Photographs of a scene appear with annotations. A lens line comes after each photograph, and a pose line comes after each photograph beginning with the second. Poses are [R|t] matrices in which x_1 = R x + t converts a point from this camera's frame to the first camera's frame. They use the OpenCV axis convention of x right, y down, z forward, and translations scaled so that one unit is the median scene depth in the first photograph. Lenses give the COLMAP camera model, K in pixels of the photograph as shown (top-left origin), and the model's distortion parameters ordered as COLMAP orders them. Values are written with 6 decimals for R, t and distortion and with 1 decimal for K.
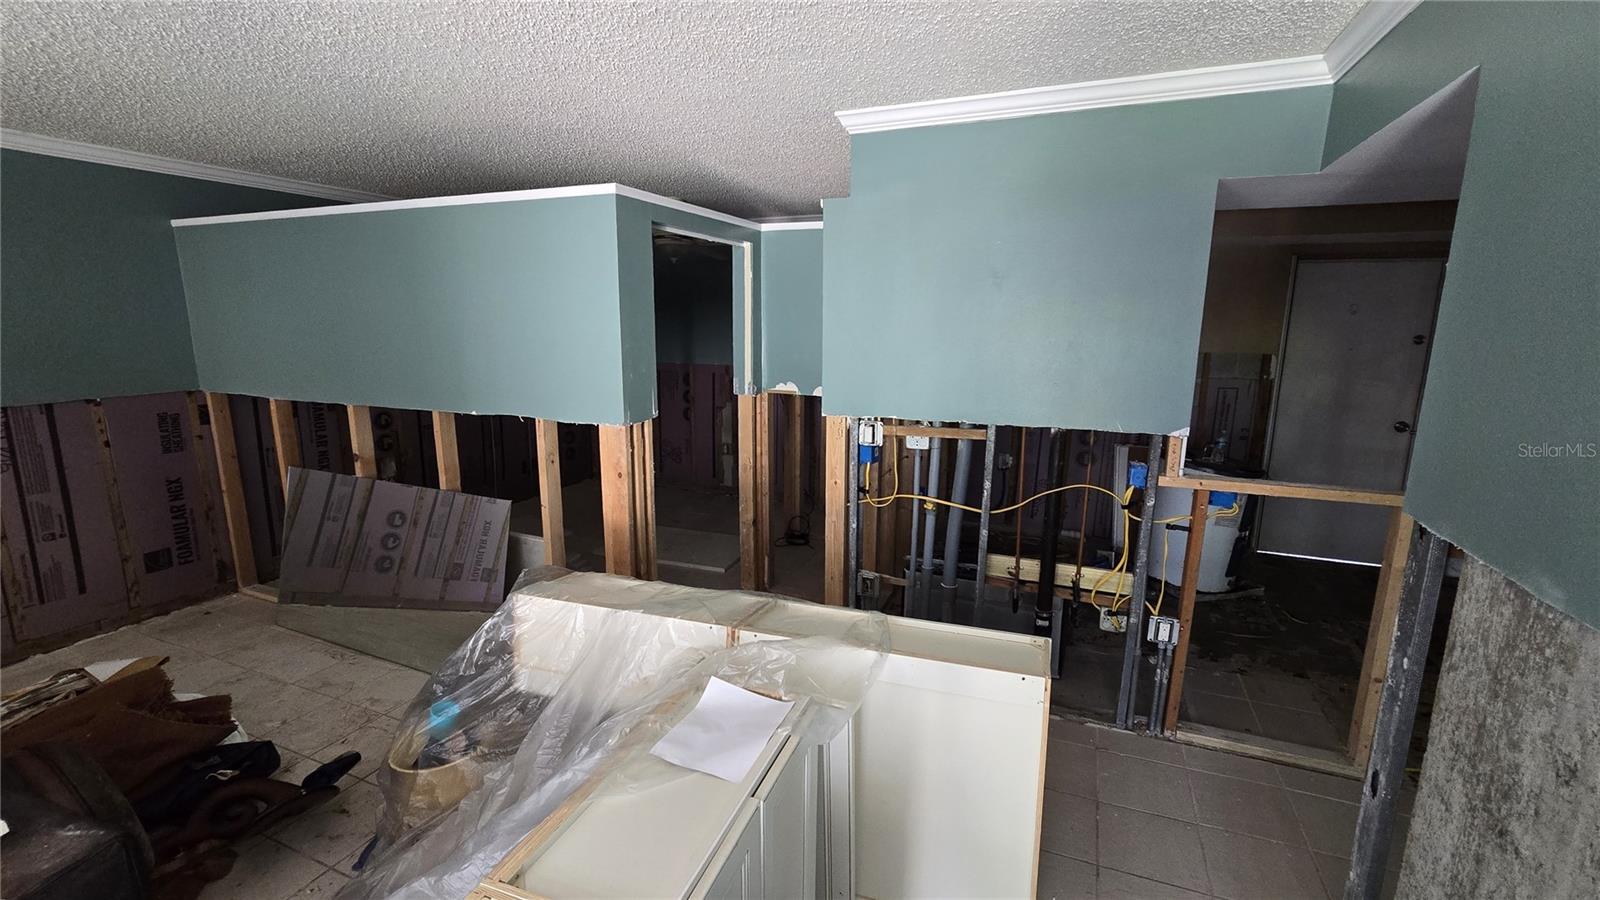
lens RADIAL K [[655.0, 0, 797.7], [0, 655.0, 440.0], [0, 0, 1]] dist [-0.003113, 0.000750]
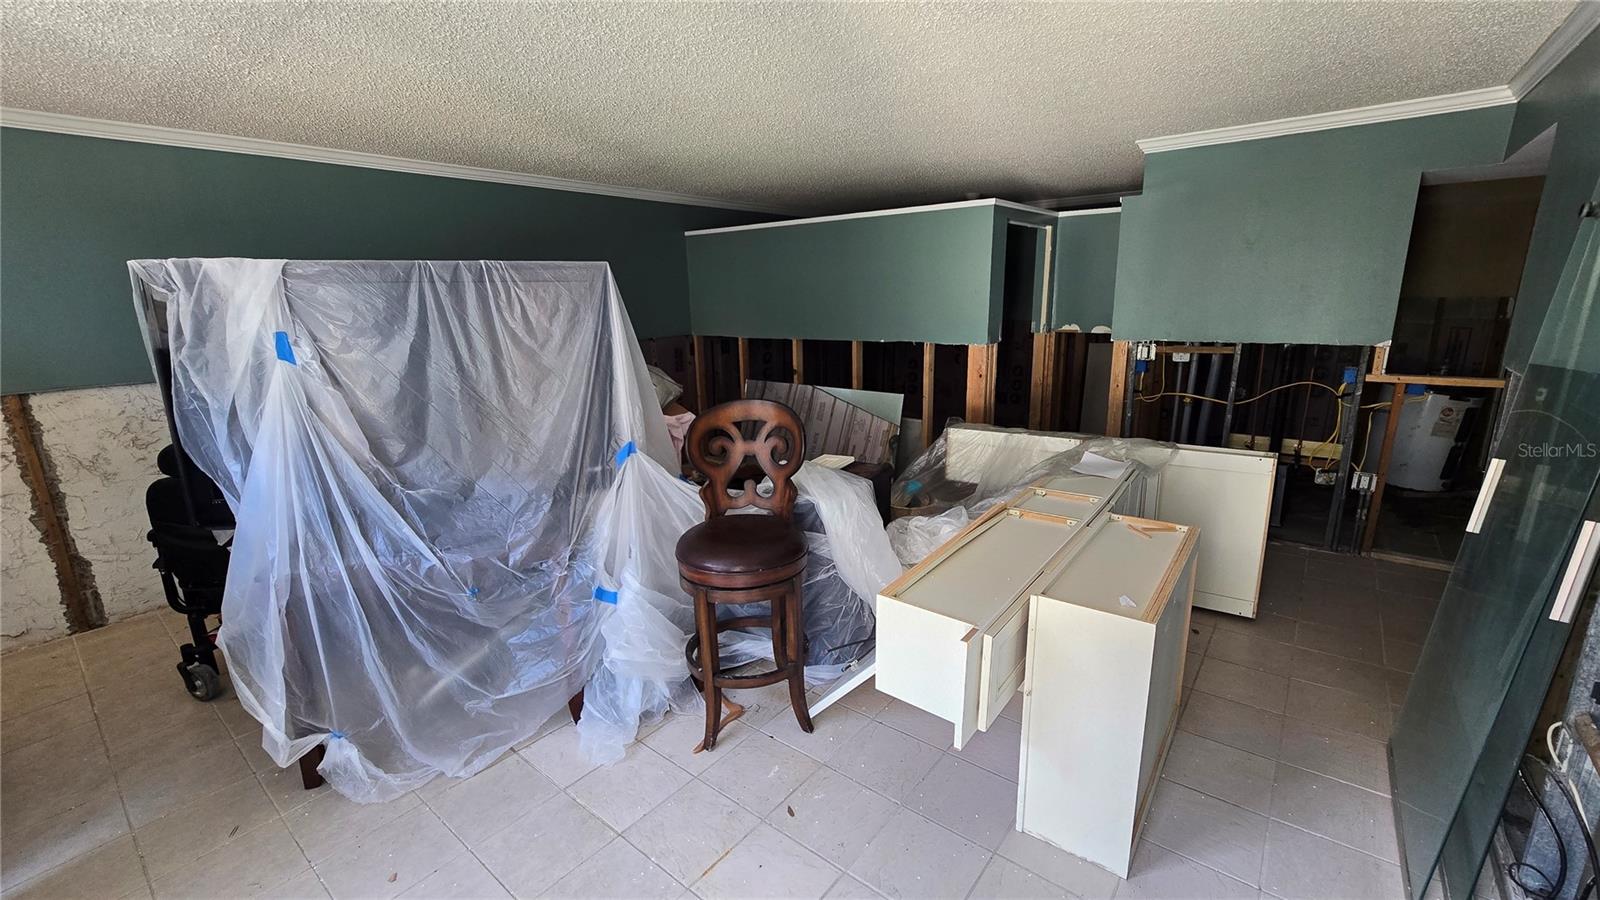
lens RADIAL K [[655.0, 0, 801.2], [0, 655.0, 448.8], [0, 0, 1]] dist [-0.003113, 0.000750]
pose [[0.965256, 0.033365, -0.259166, -0.270560], [-0.019541, 0.998254, 0.055737, 0.151503], [0.260574, -0.048736, 0.964223, -0.706710]]
